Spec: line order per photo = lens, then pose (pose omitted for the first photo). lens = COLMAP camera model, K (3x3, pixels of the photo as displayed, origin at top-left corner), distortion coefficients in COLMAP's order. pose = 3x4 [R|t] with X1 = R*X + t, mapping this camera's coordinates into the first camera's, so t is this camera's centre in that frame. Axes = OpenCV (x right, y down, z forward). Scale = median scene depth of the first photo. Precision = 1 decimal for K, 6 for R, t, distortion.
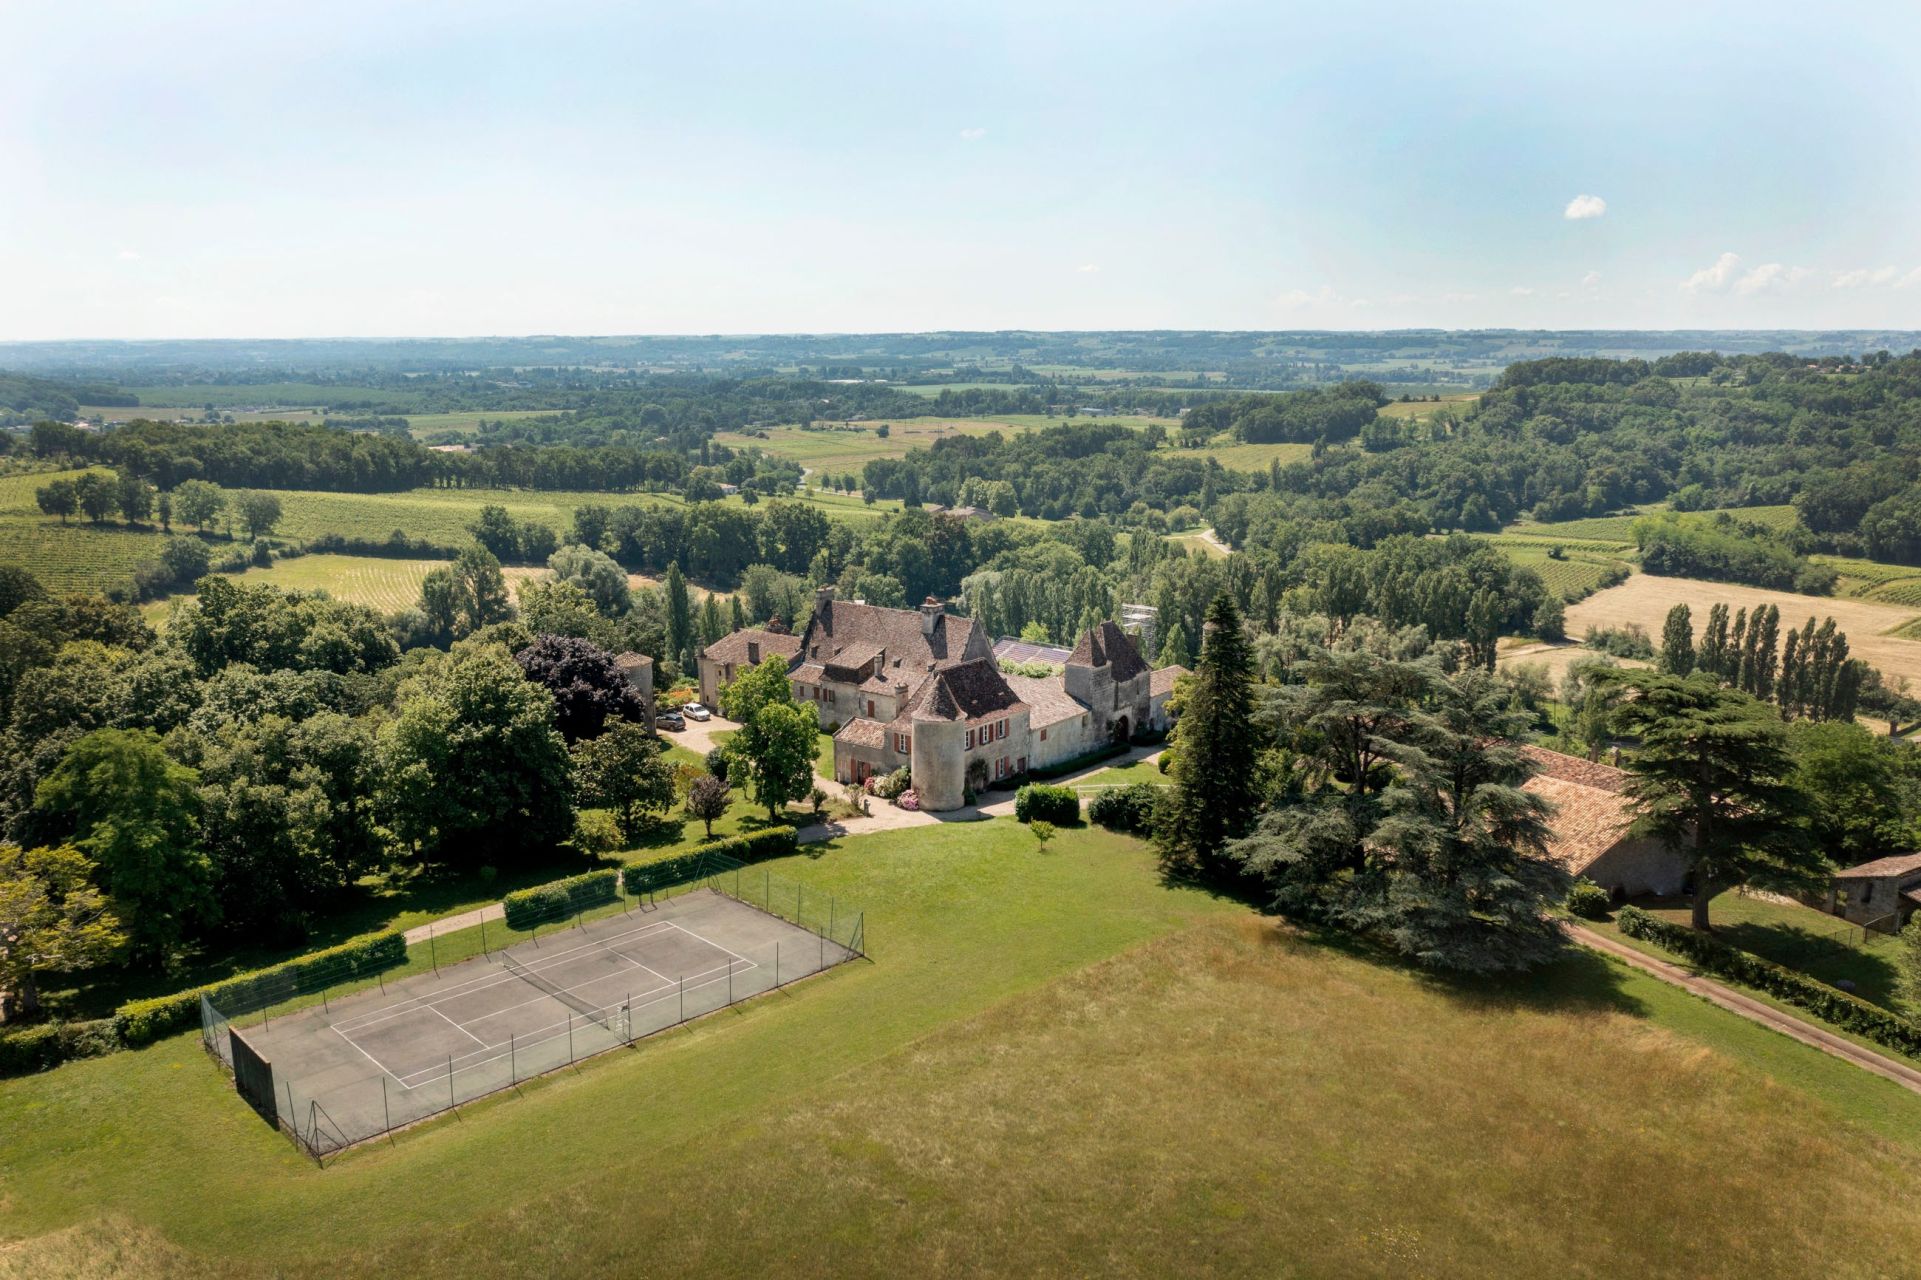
lens RADIAL K [[1536.3, 0, 960.5], [0, 1536.3, 640.0], [0, 0, 1]] dist [-0.028281, 0.000082]
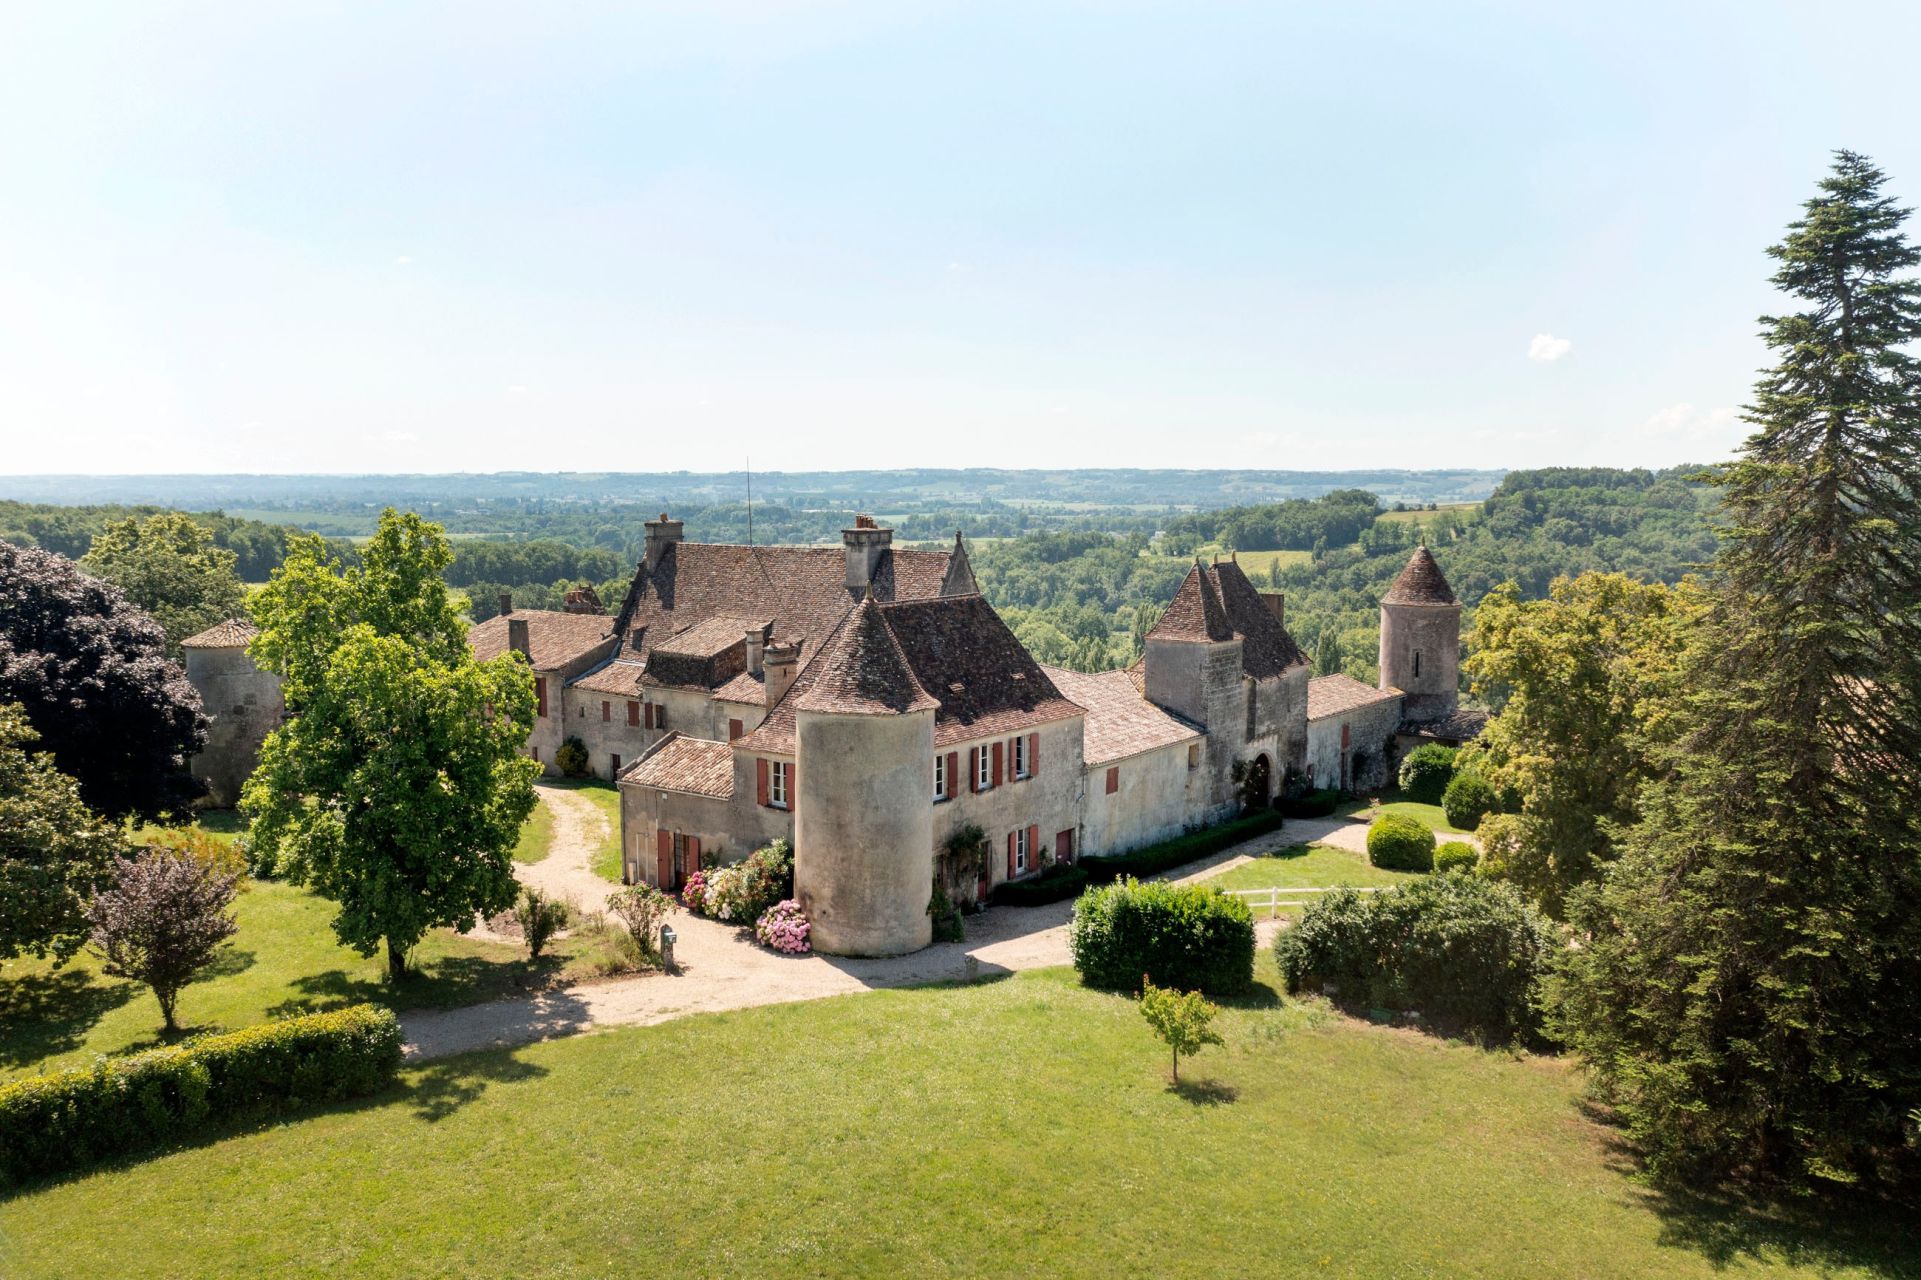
lens RADIAL K [[1536.3, 0, 960.5], [0, 1536.3, 640.0], [0, 0, 1]] dist [-0.028281, 0.000082]
pose [[0.999783, 0.001735, 0.020737, 0.001345], [0.000134, 0.995961, -0.089783, 0.057781], [-0.020809, 0.089767, 0.995745, 0.526609]]
